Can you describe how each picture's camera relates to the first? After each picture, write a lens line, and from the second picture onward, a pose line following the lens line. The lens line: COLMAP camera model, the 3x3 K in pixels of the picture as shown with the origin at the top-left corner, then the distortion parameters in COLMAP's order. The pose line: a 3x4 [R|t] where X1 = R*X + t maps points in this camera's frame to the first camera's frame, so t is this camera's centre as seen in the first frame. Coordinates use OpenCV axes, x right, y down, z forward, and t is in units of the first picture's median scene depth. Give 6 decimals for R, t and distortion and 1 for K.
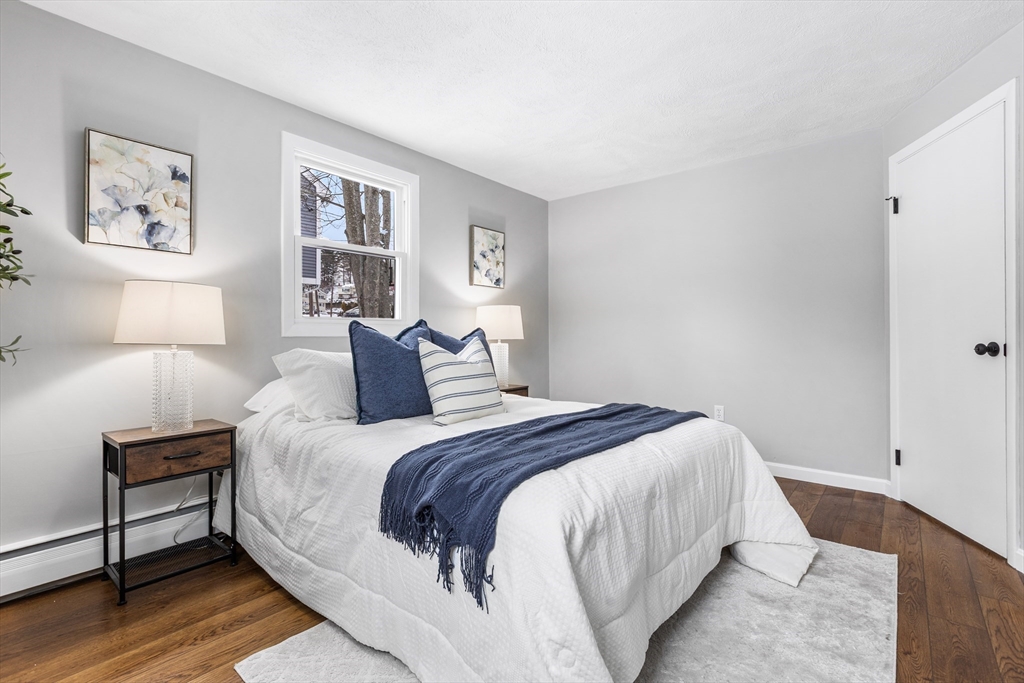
lens RADIAL K [[465.5, 0, 515.1], [0, 465.5, 337.5], [0, 0, 1]] dist [0.002239, -0.001242]
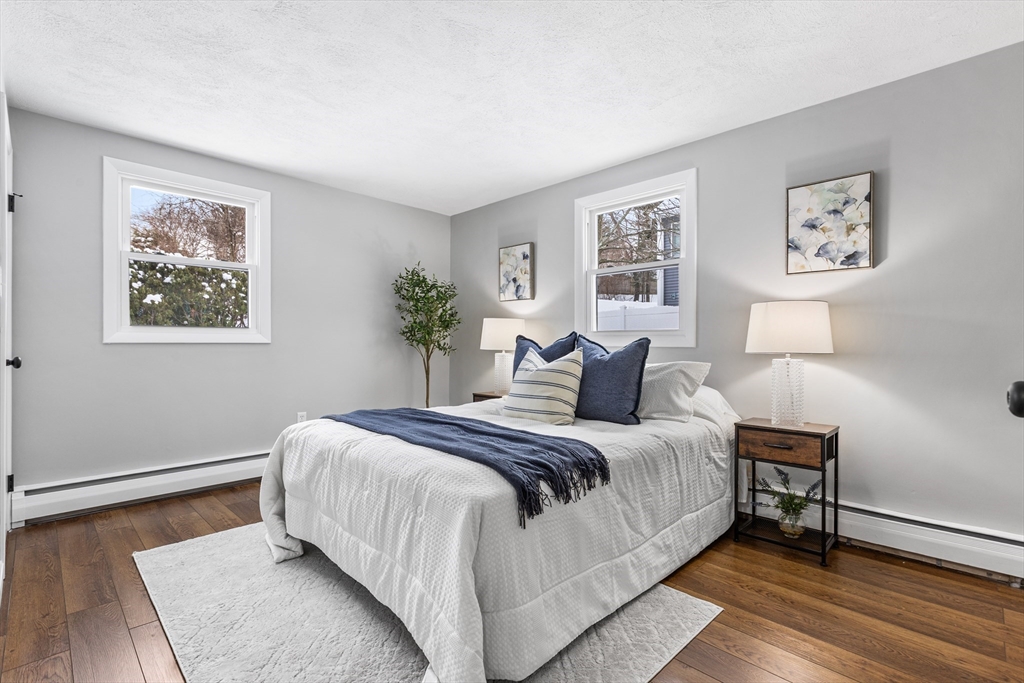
lens RADIAL K [[465.5, 0, 515.7], [0, 465.5, 338.1], [0, 0, 1]] dist [0.002239, -0.001242]
pose [[-0.094127, 0.012659, -0.995480, 0.627584], [0.008555, 0.999893, 0.011907, -0.029268], [0.995523, -0.007396, -0.094225, 0.645865]]
